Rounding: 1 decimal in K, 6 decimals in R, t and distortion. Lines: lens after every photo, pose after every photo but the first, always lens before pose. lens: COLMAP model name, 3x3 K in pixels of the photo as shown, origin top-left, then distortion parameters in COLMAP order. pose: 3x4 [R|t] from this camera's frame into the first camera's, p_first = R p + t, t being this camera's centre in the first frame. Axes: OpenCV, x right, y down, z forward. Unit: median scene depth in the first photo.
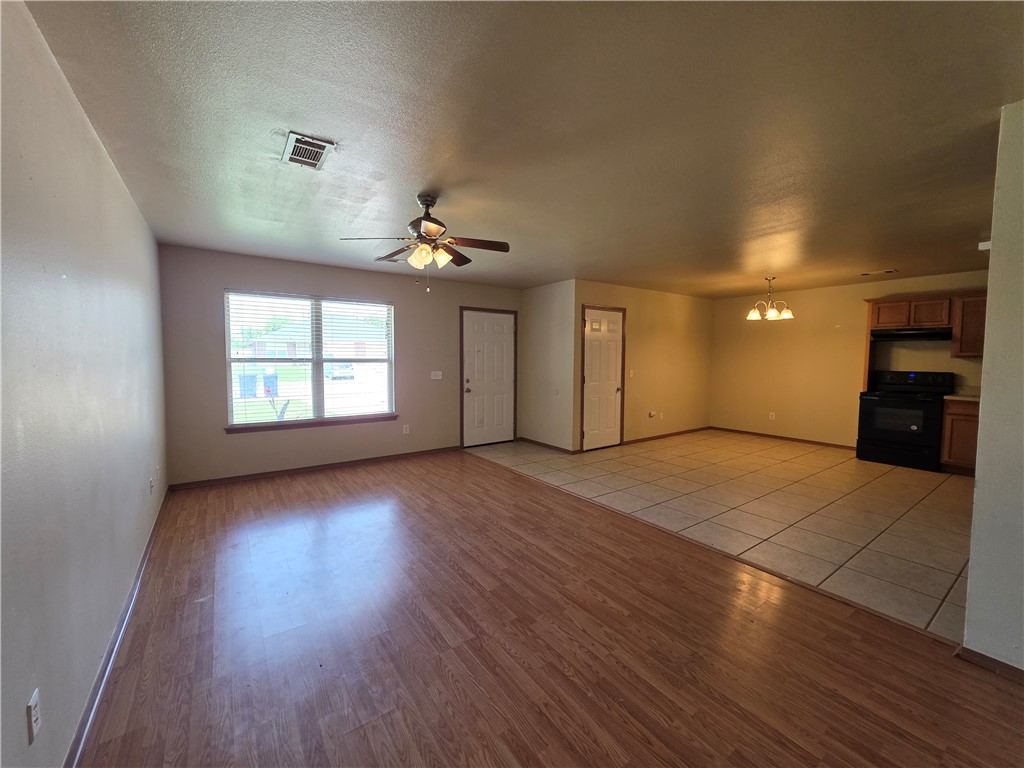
lens RADIAL K [[408.3, 0, 514.5], [0, 408.3, 381.7], [0, 0, 1]] dist [0.013619, 0.000049]
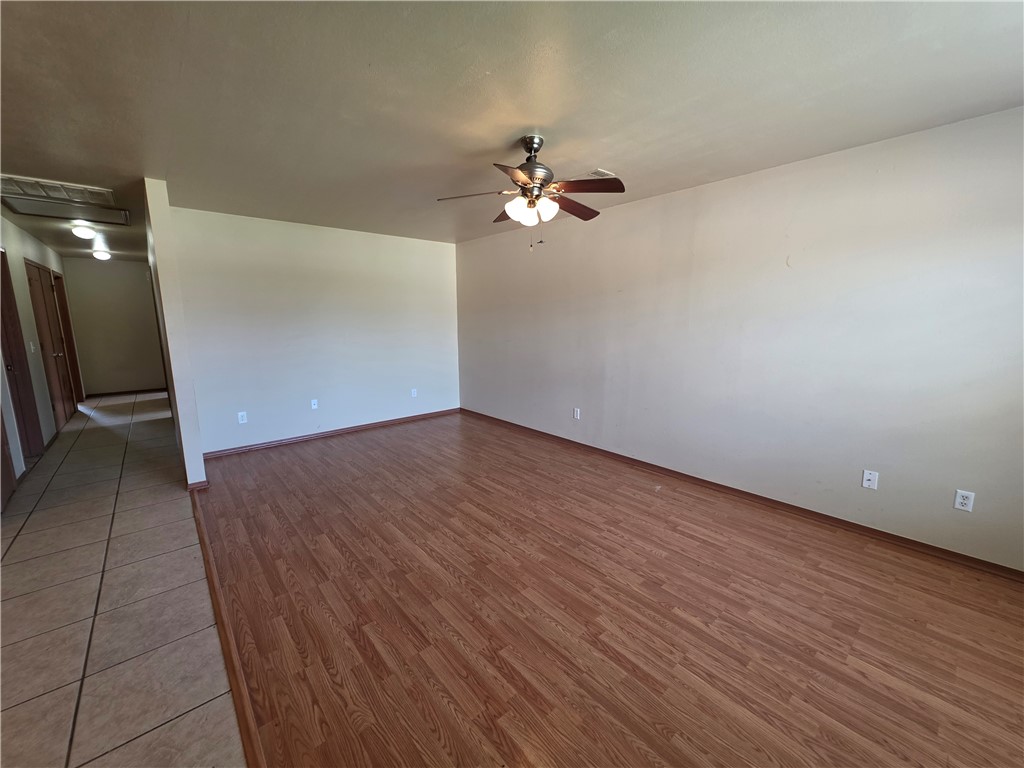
lens RADIAL K [[408.3, 0, 506.7], [0, 408.3, 383.9], [0, 0, 1]] dist [0.013619, 0.000049]
pose [[-0.996894, 0.015703, -0.077175, -0.048946], [-0.002312, 0.973662, 0.227983, -0.079702], [0.078723, 0.227453, -0.970602, 1.082184]]
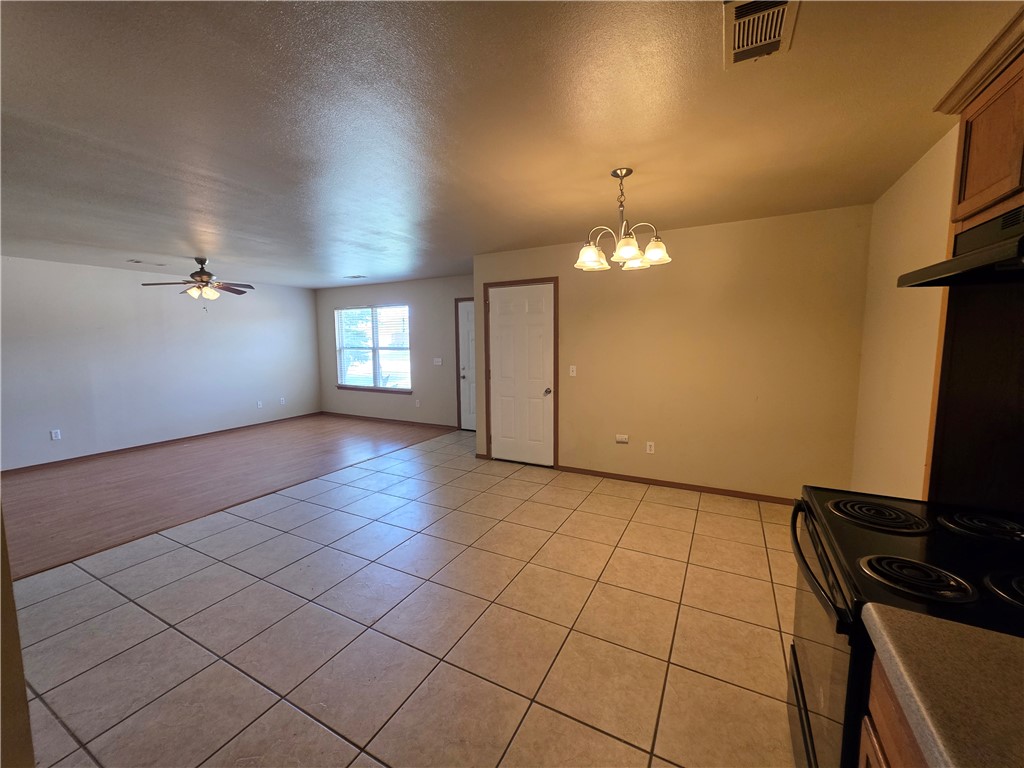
lens RADIAL K [[408.3, 0, 508.5], [0, 408.3, 381.9], [0, 0, 1]] dist [0.013619, 0.000049]
pose [[0.432092, 0.083977, -0.897911, 1.110207], [-0.040925, 0.996455, 0.073500, -0.060632], [0.900900, 0.004988, 0.433998, 0.792782]]
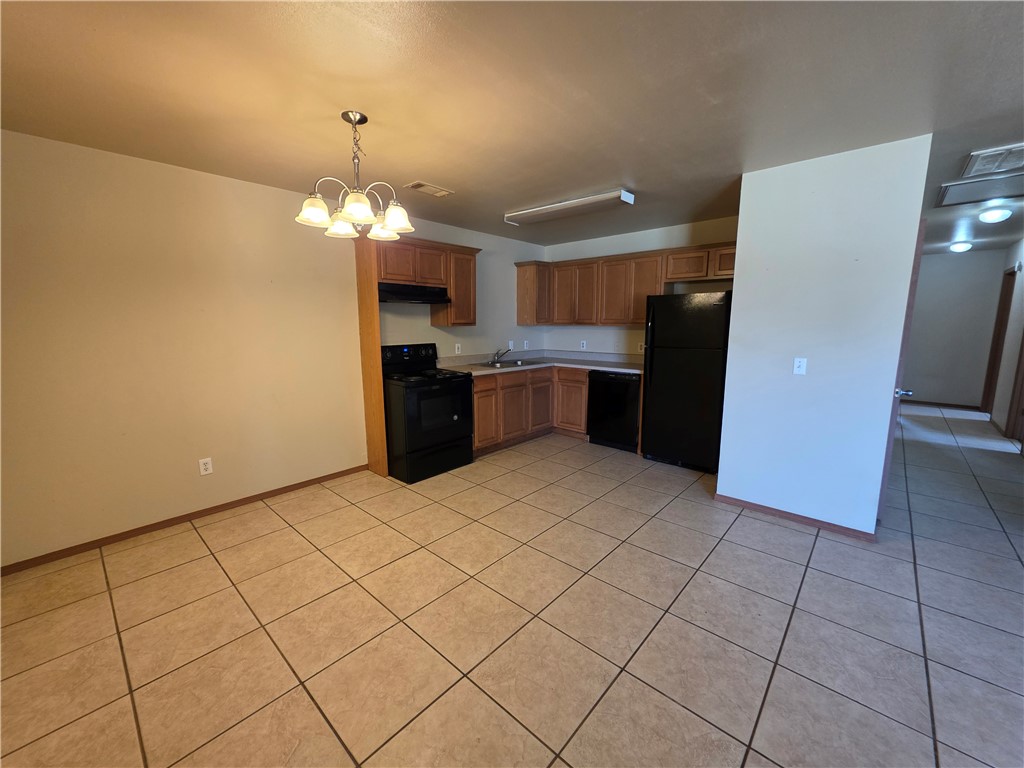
lens RADIAL K [[408.3, 0, 510.3], [0, 408.3, 380.1], [0, 0, 1]] dist [0.013619, 0.000049]
pose [[-0.202331, -0.147054, 0.968213, 0.227272], [0.064085, 0.984555, 0.162928, -0.077948], [-0.977218, 0.095013, -0.189782, 1.077286]]
